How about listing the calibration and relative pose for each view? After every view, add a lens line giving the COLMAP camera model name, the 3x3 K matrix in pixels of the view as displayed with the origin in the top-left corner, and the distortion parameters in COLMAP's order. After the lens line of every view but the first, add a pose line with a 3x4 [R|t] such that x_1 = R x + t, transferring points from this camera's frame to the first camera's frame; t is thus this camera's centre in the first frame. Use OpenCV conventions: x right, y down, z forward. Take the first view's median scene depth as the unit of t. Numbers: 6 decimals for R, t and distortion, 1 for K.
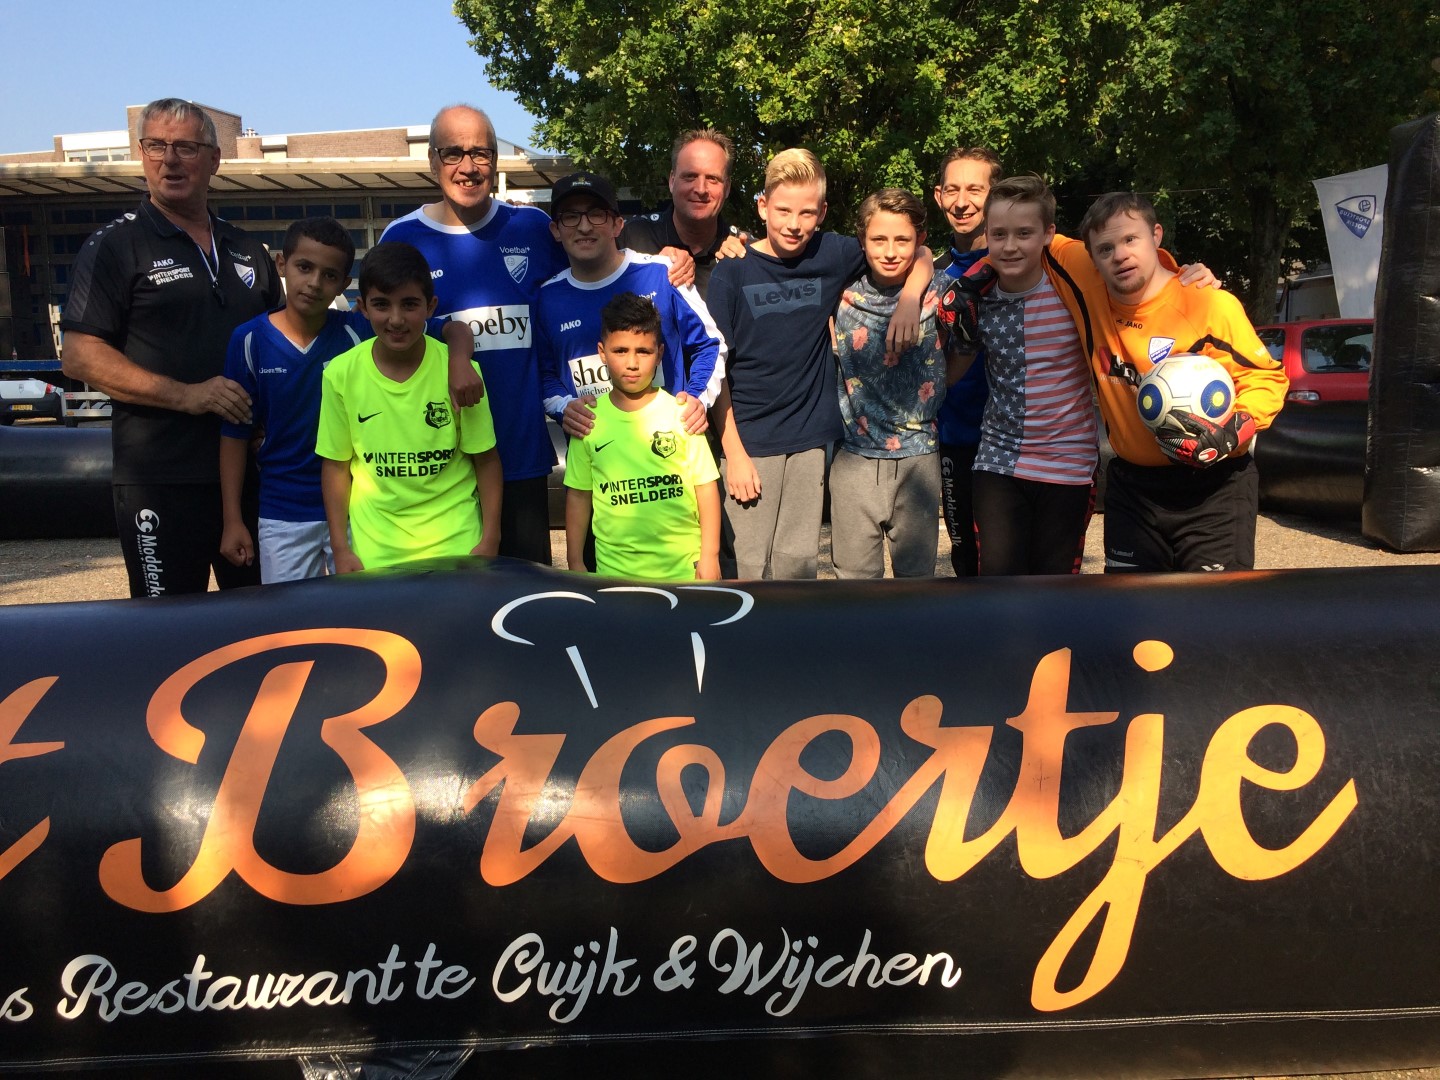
lens RADIAL K [[1227.6, 0, 713.2], [0, 1227.6, 529.7], [0, 0, 1]] dist [0.141479, -0.204850]
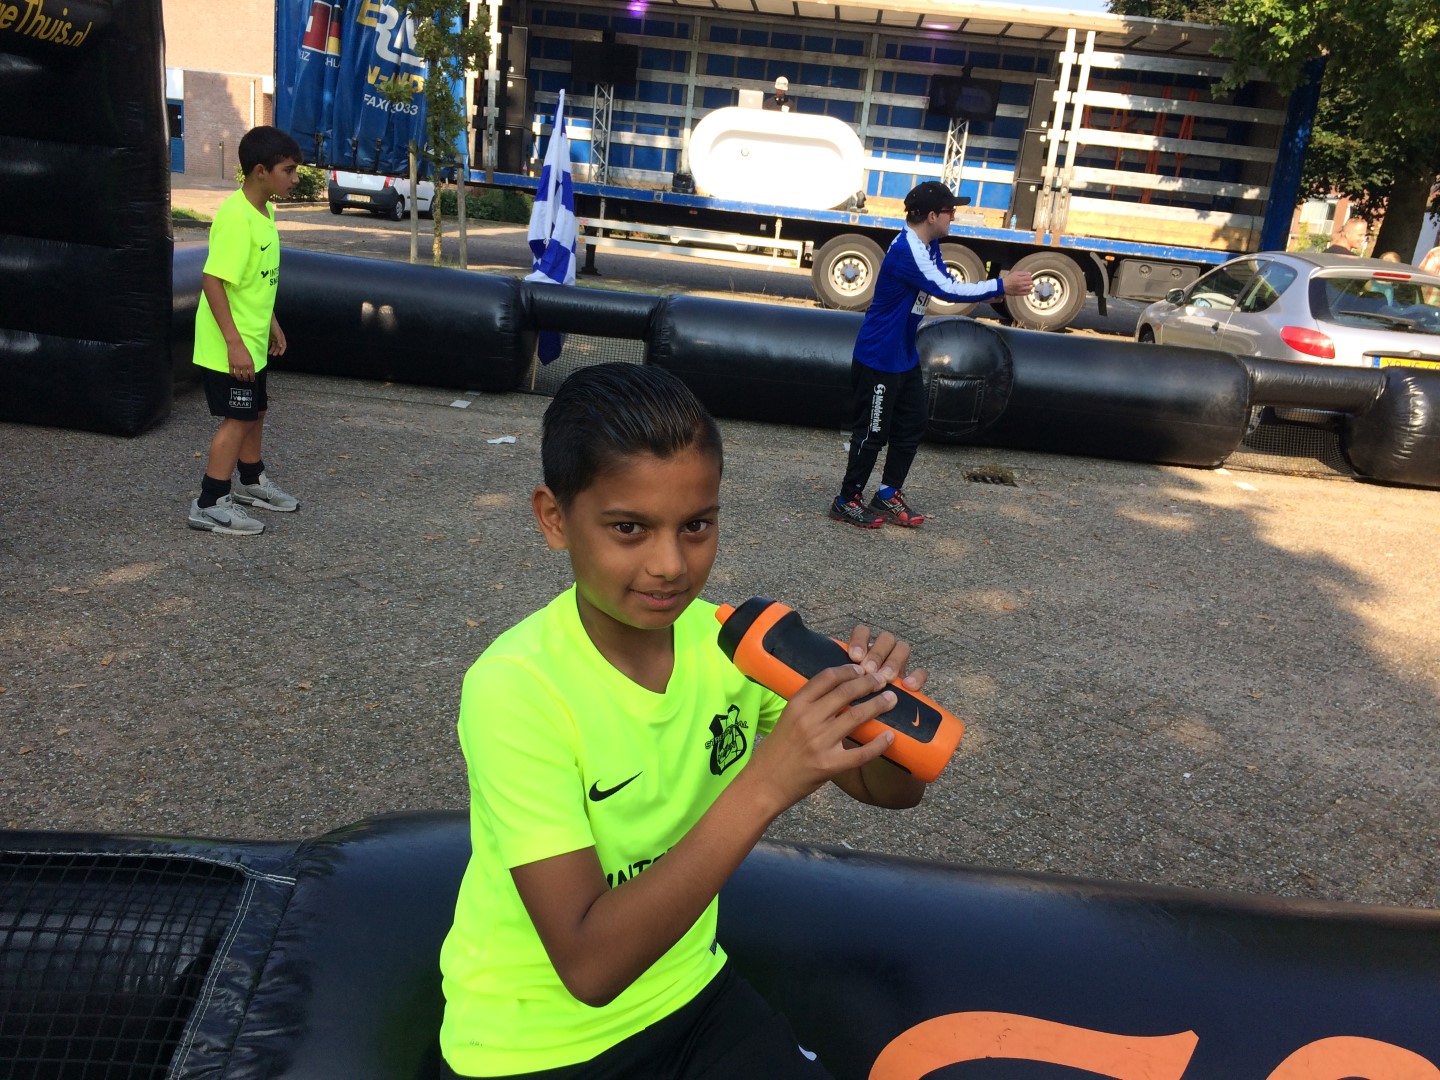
lens RADIAL K [[1236.0, 0, 700.1], [0, 1236.0, 540.3], [0, 0, 1]] dist [0.111599, -0.150112]
pose [[0.990706, 0.134226, -0.022003, -0.597099], [-0.129895, 0.981639, 0.139690, -0.015379], [0.040349, -0.135533, 0.989951, 0.022509]]
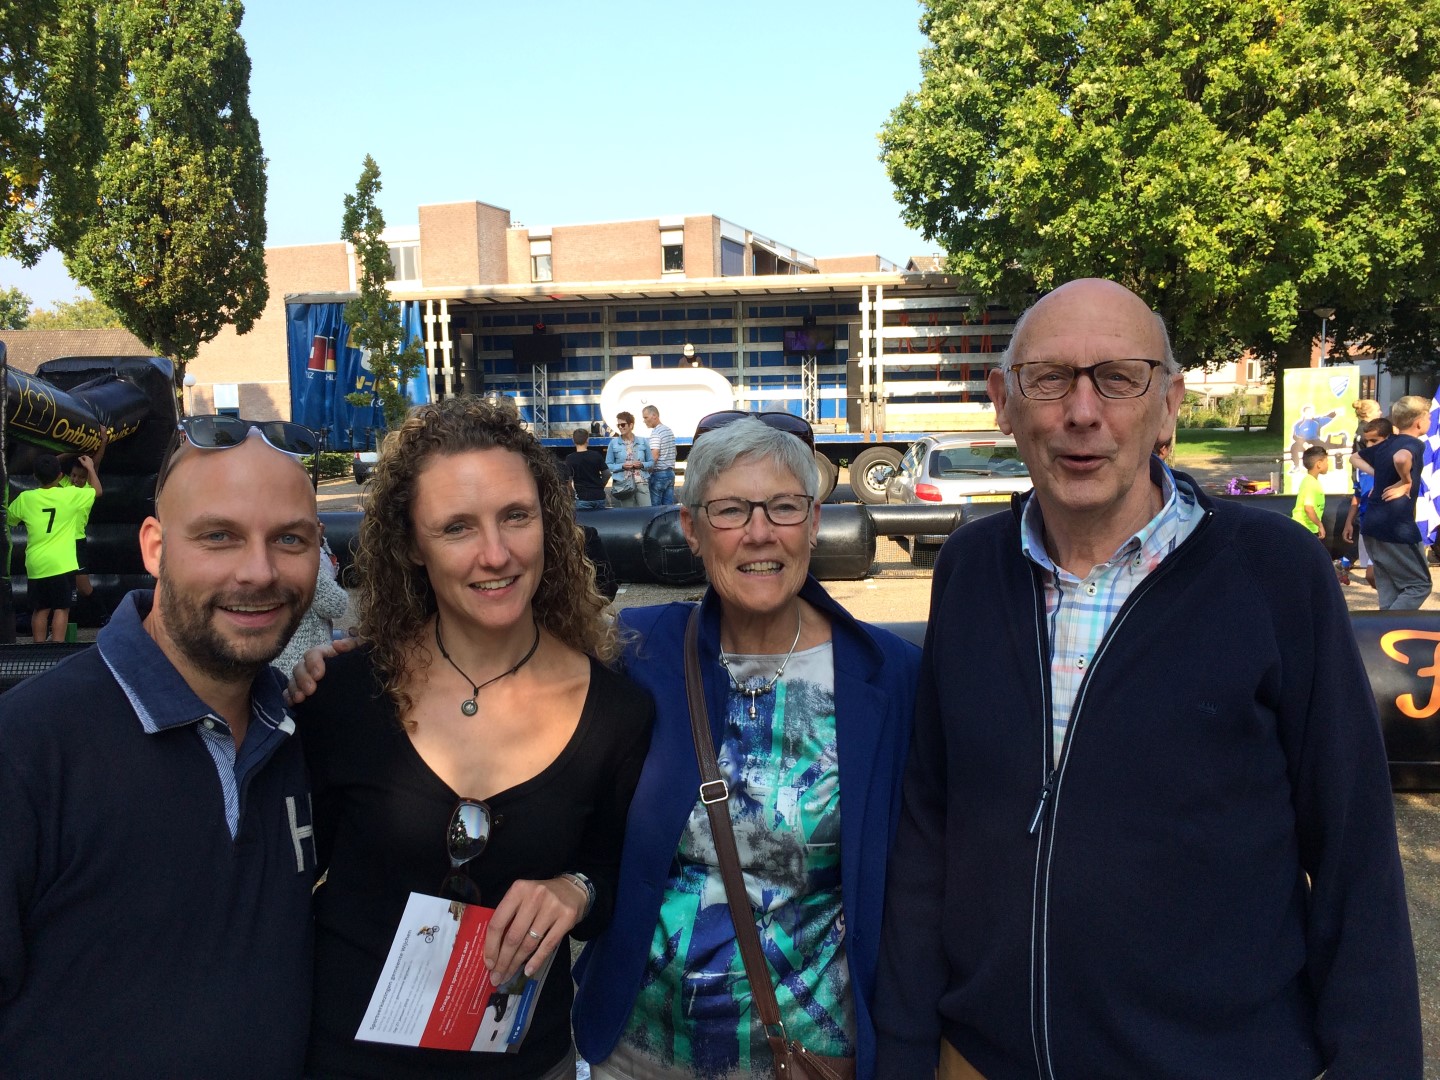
lens RADIAL K [[1236.0, 0, 700.1], [0, 1236.0, 540.3], [0, 0, 1]] dist [0.111599, -0.150112]
pose [[0.995641, 0.007411, -0.092971, -0.356733], [-0.010238, 0.999498, -0.029973, 0.007528], [0.092702, 0.030794, 0.995218, -0.372160]]
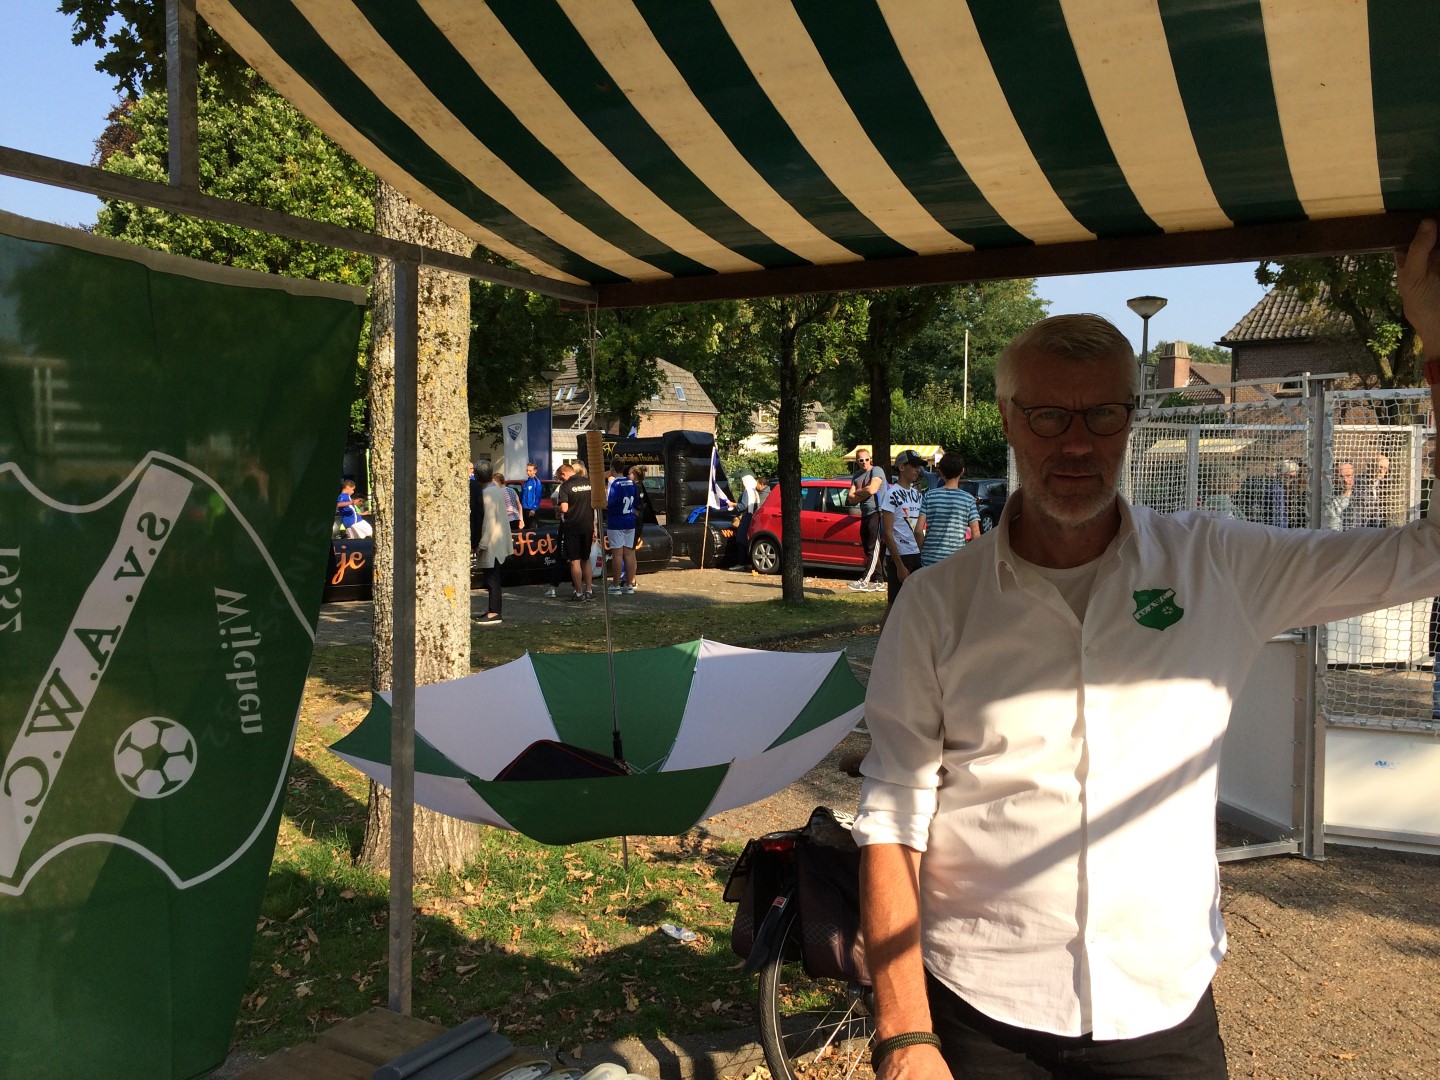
lens RADIAL K [[1227.6, 0, 713.2], [0, 1227.6, 529.7], [0, 0, 1]] dist [0.141479, -0.204850]
pose [[0.731358, -0.011515, 0.681897, -1.008381], [0.072446, 0.995512, -0.060890, 0.127038], [-0.678135, 0.093933, 0.728910, -1.160015]]
